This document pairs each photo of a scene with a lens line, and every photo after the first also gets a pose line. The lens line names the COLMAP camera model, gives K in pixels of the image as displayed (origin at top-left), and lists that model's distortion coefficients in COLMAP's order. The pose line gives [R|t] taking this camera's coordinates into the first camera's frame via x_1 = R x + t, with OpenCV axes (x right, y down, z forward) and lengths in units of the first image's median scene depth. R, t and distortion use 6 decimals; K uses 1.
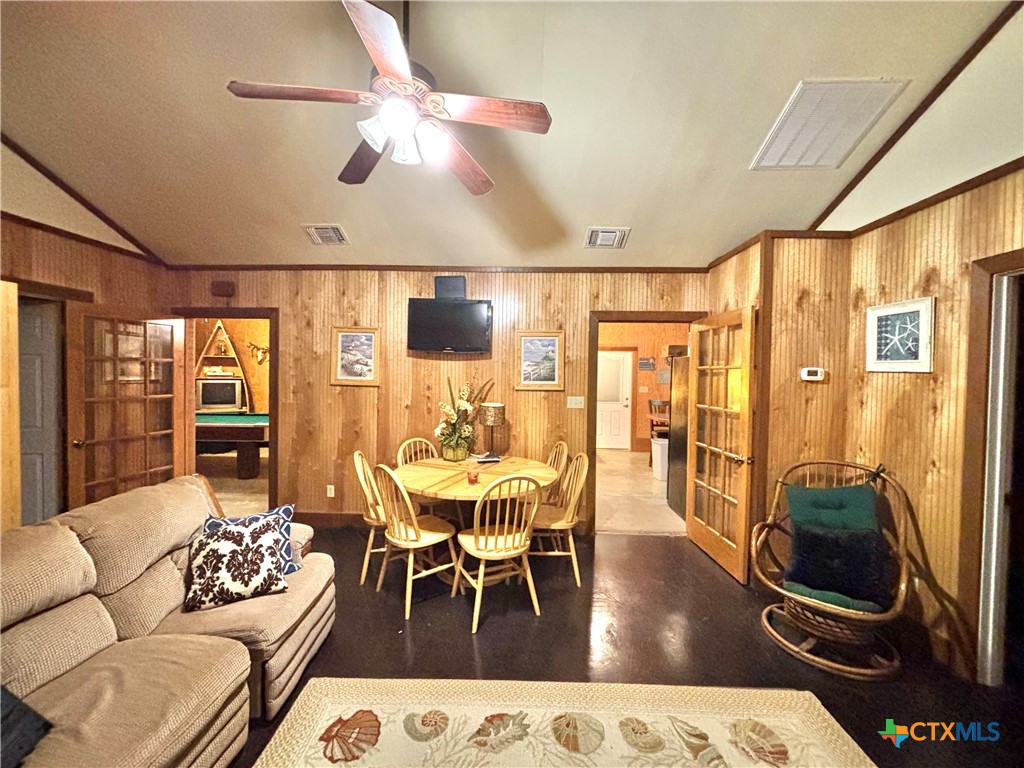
lens RADIAL K [[412.6, 0, 506.0], [0, 412.6, 385.1], [0, 0, 1]] dist [0.000468, -0.000989]
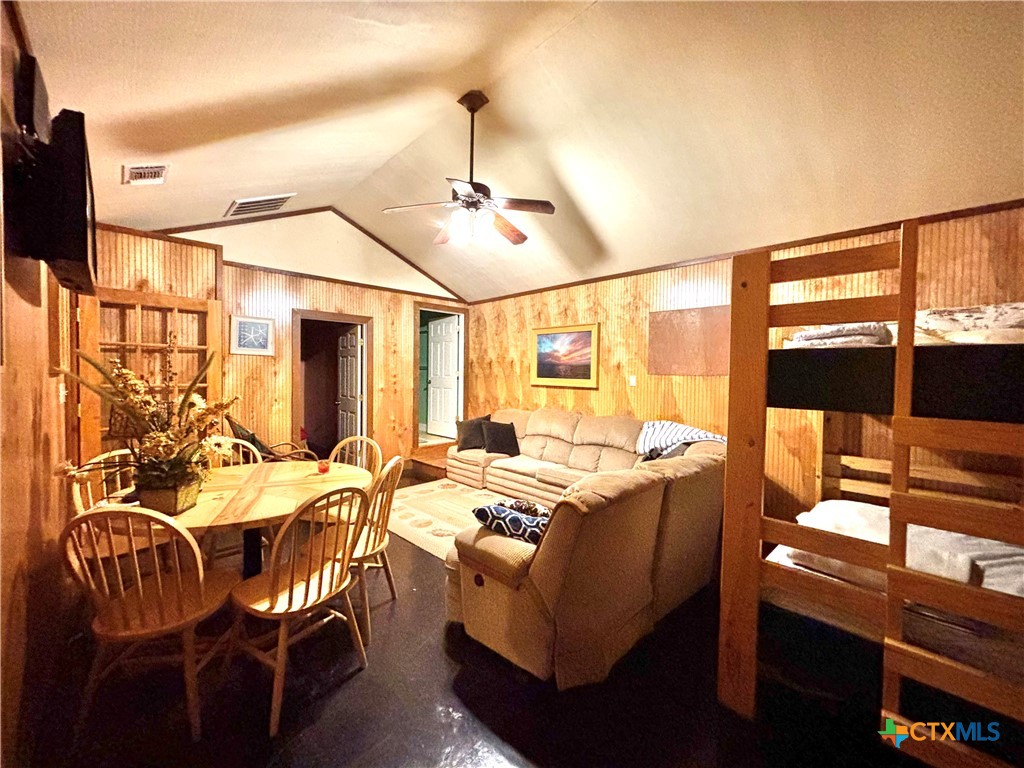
lens RADIAL K [[412.6, 0, 509.7], [0, 412.6, 383.8], [0, 0, 1]] dist [0.000468, -0.000989]
pose [[-0.713860, -0.033464, 0.699488, -1.122147], [-0.000374, 0.998876, 0.047405, 0.008819], [-0.700288, 0.033579, -0.713070, 1.501532]]
